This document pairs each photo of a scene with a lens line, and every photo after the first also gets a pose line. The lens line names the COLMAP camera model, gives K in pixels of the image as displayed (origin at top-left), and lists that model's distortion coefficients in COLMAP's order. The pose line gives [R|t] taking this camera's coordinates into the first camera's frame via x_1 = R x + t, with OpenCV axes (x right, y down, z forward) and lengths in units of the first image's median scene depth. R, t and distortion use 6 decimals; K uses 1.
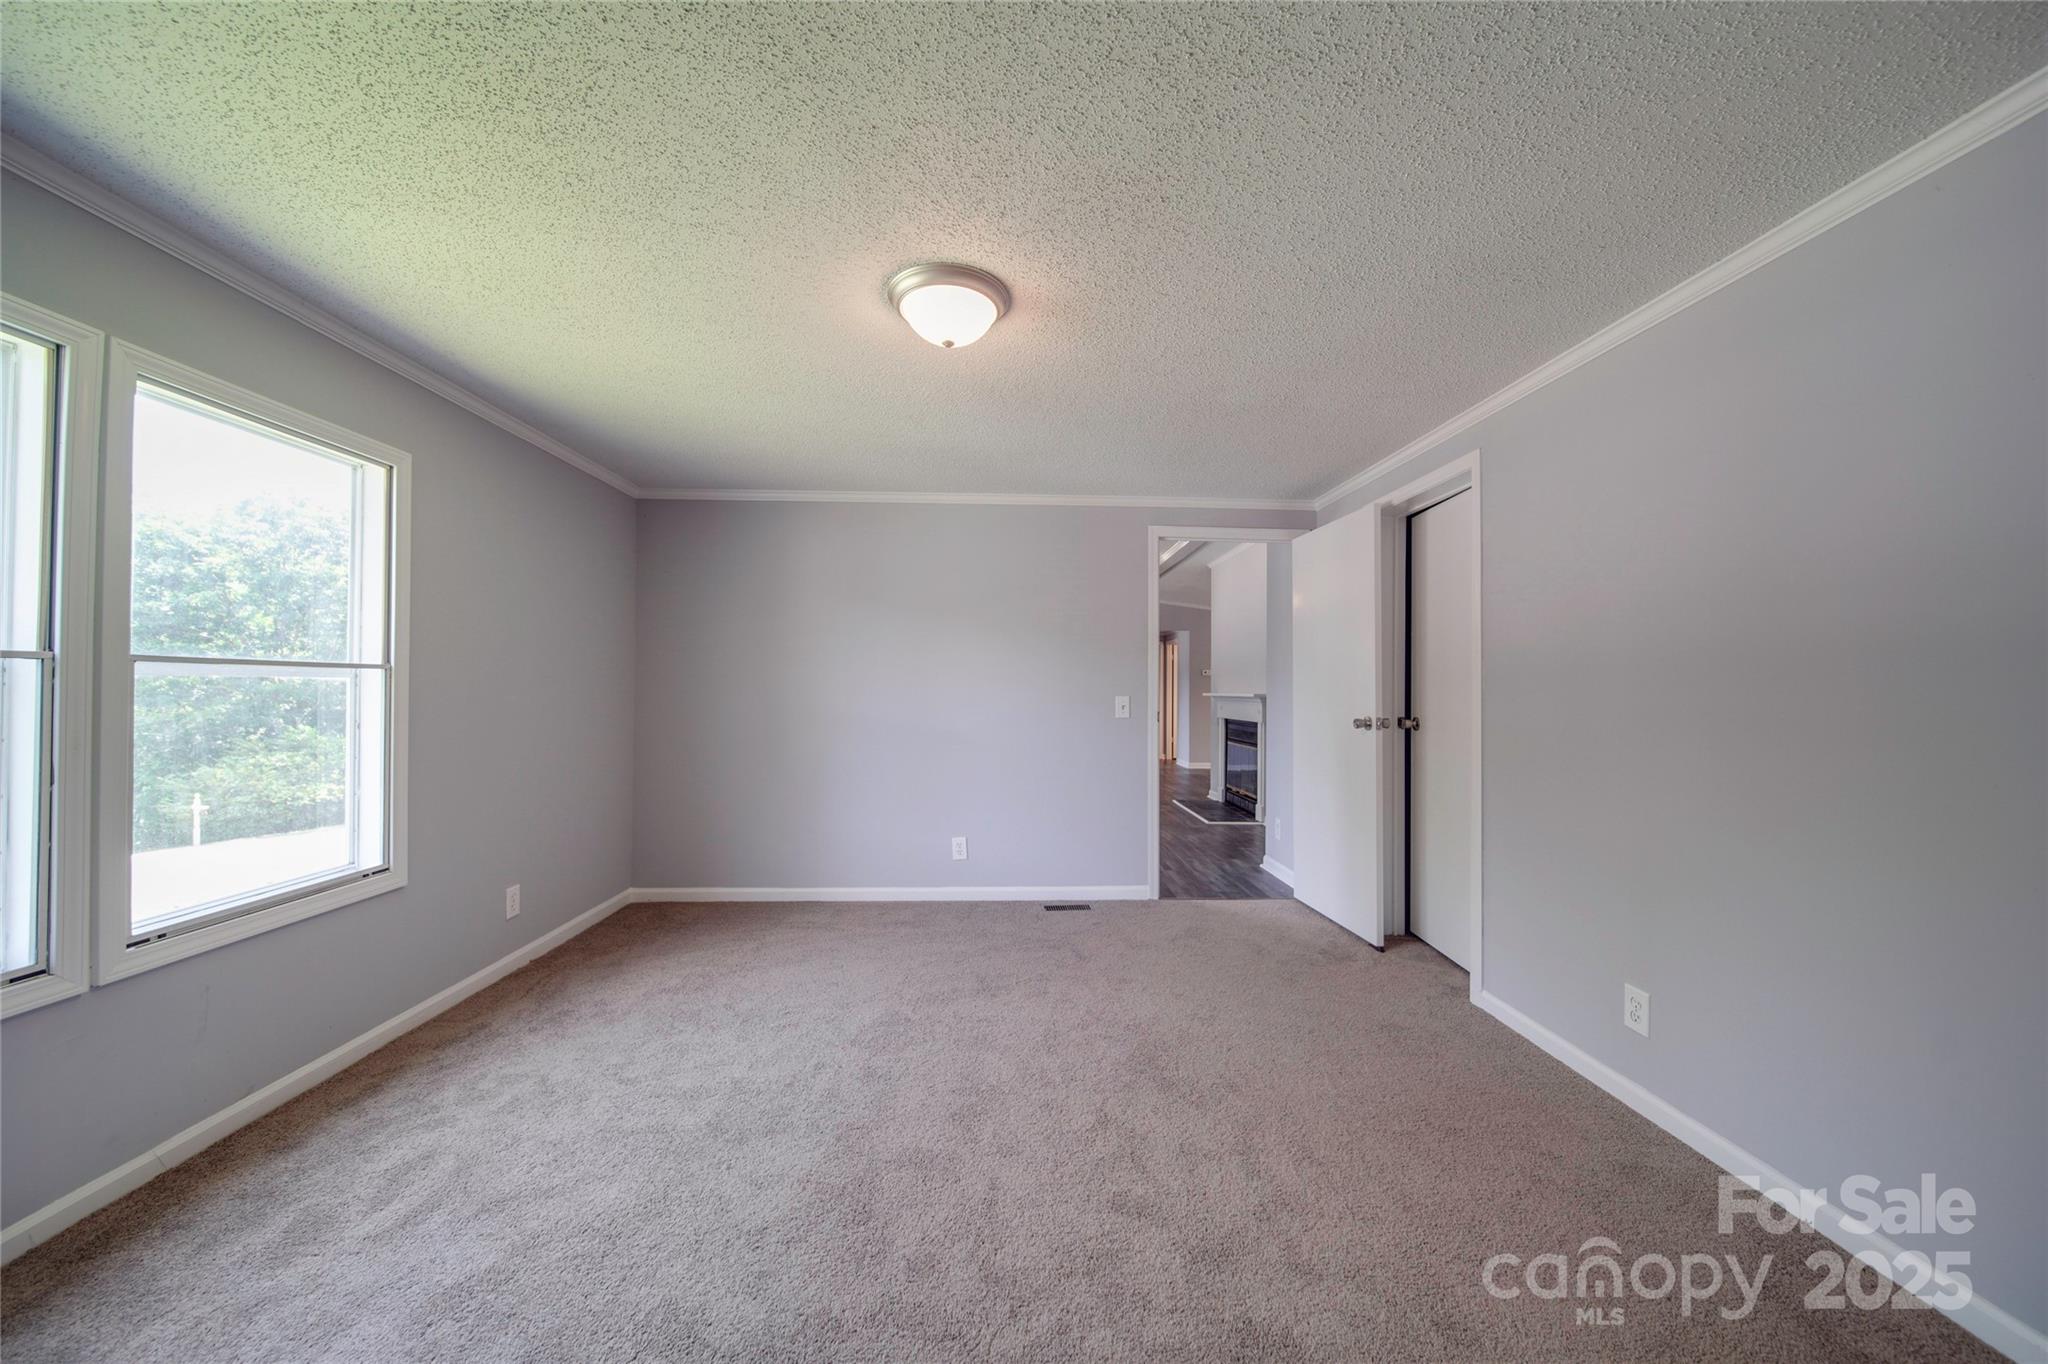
lens RADIAL K [[730.6, 0, 1033.8], [0, 730.6, 682.0], [0, 0, 1]] dist [0.000153, 0.000083]
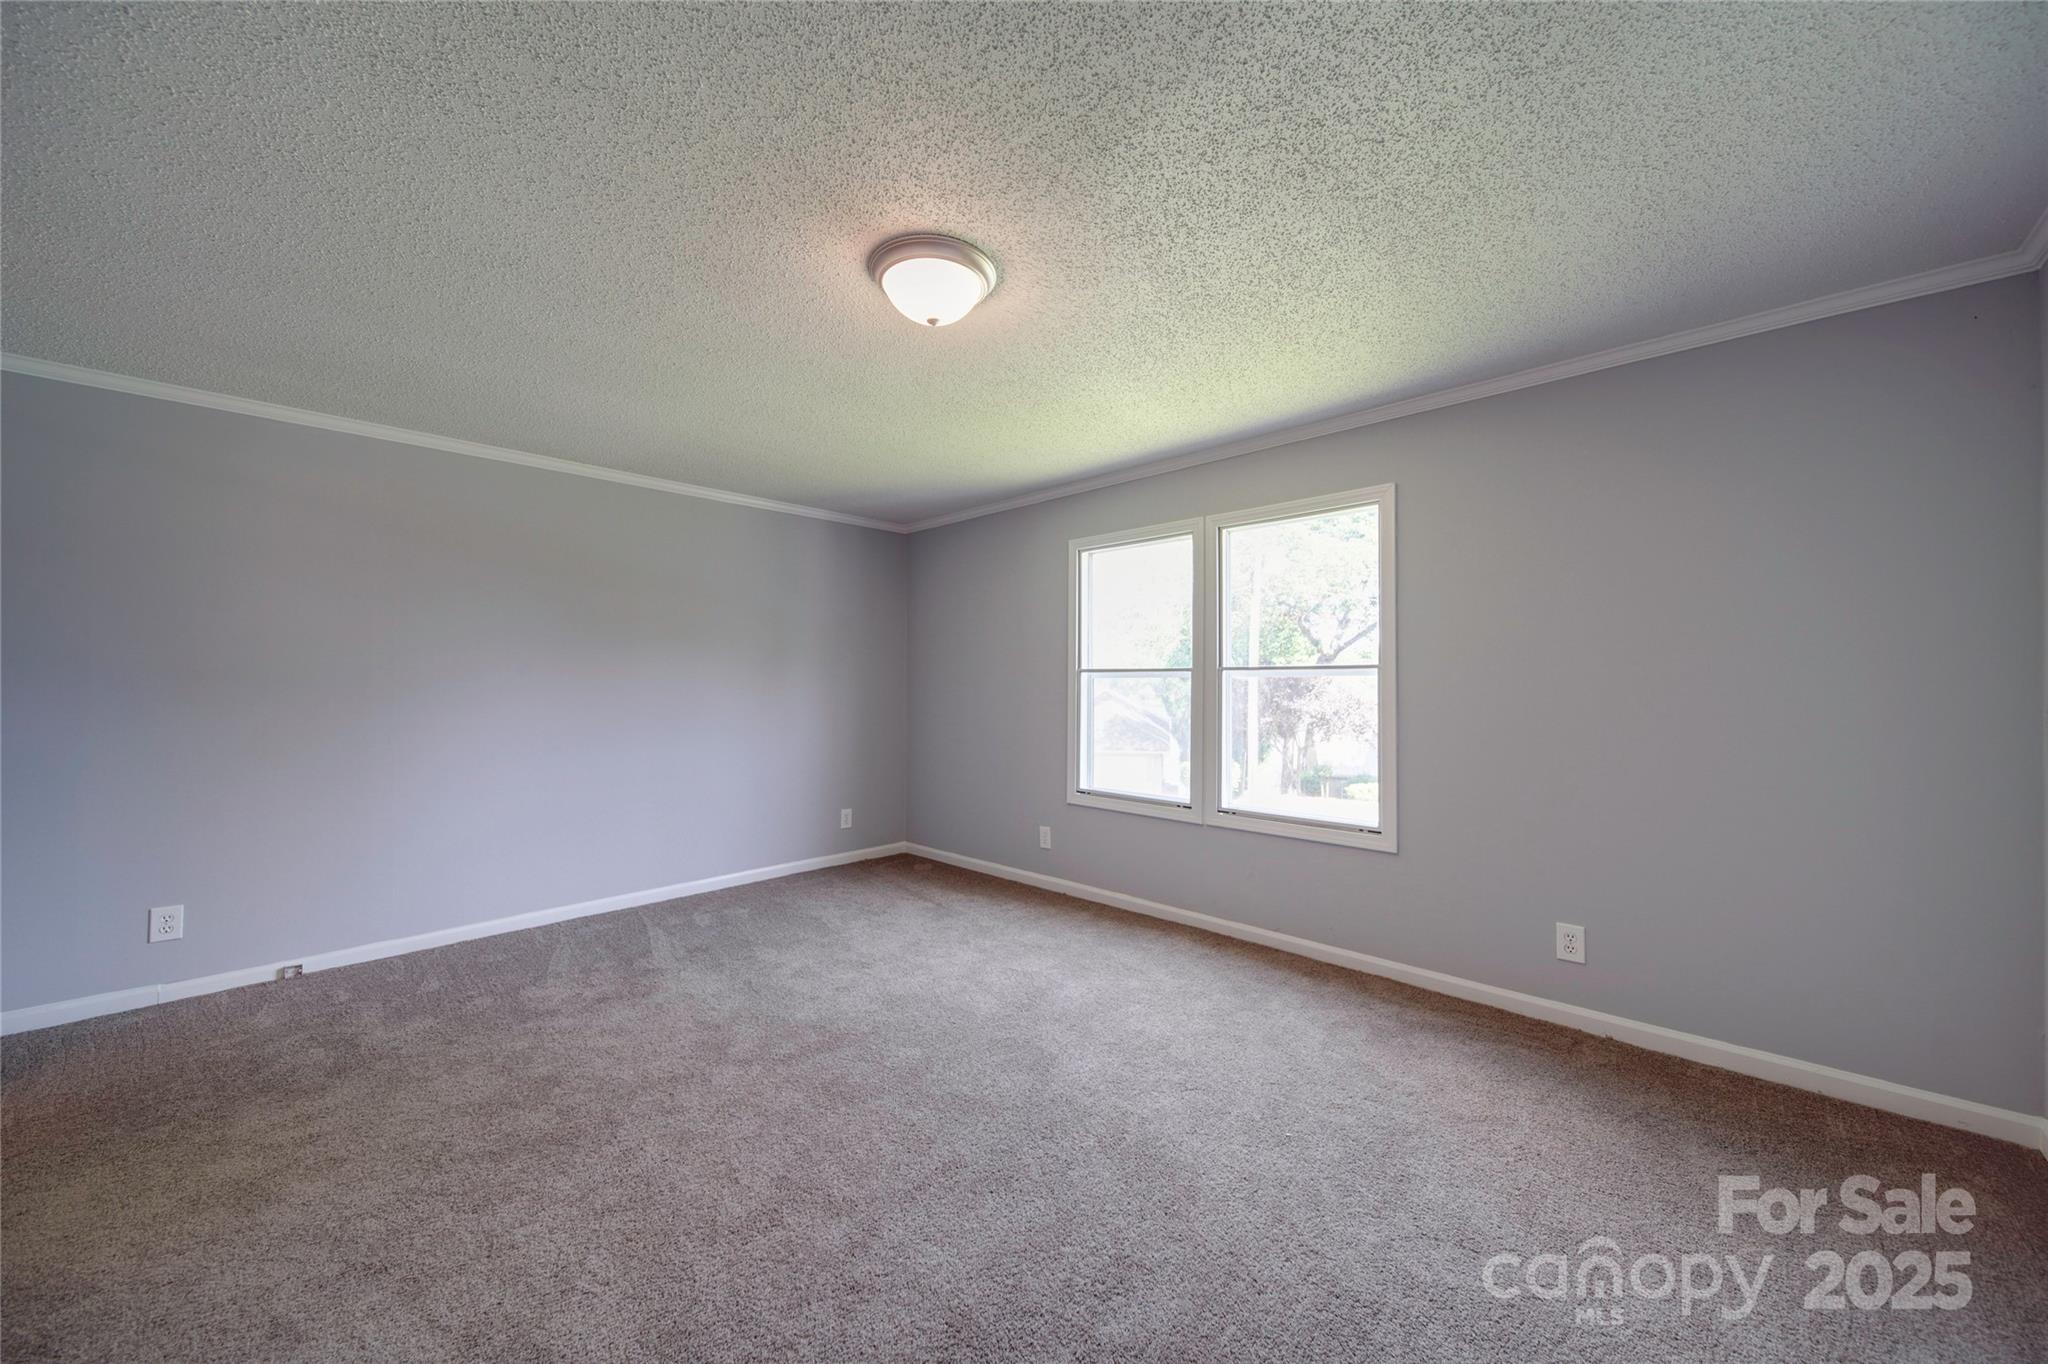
lens RADIAL K [[730.6, 0, 1033.8], [0, 730.6, 682.0], [0, 0, 1]] dist [0.000153, 0.000083]
pose [[-0.722172, 0.002872, -0.691707, 0.448599], [0.010464, 0.999922, -0.006773, 0.008210], [0.691634, -0.012130, -0.722146, 1.761745]]
